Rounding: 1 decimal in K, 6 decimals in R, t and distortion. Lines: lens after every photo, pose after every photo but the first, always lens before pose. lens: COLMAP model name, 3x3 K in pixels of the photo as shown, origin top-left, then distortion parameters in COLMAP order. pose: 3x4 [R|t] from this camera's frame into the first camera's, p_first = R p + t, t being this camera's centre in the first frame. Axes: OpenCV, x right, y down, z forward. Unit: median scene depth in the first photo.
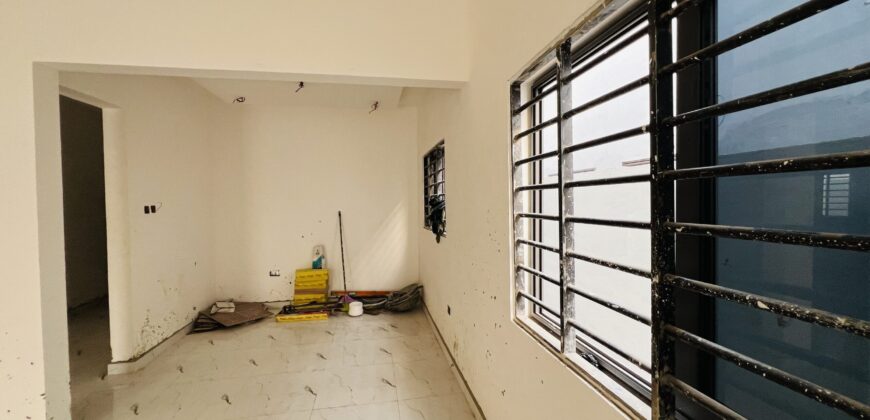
lens RADIAL K [[348.0, 0, 434.5], [0, 348.0, 207.1], [0, 0, 1]] dist [0.000243, 0.000016]
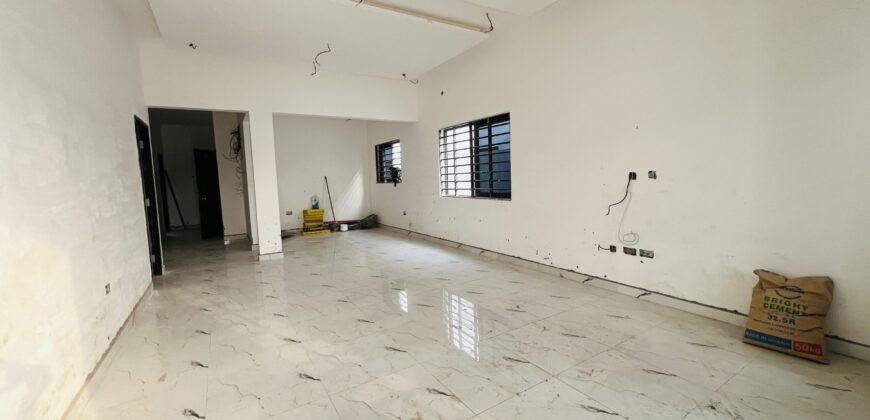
lens RADIAL K [[348.0, 0, 434.5], [0, 348.0, 207.1], [0, 0, 1]] dist [0.000243, 0.000016]
pose [[0.931254, -0.041701, 0.361976, -0.444635], [0.022480, 0.998112, 0.057153, 0.087134], [-0.363676, -0.045087, 0.930434, -0.906148]]
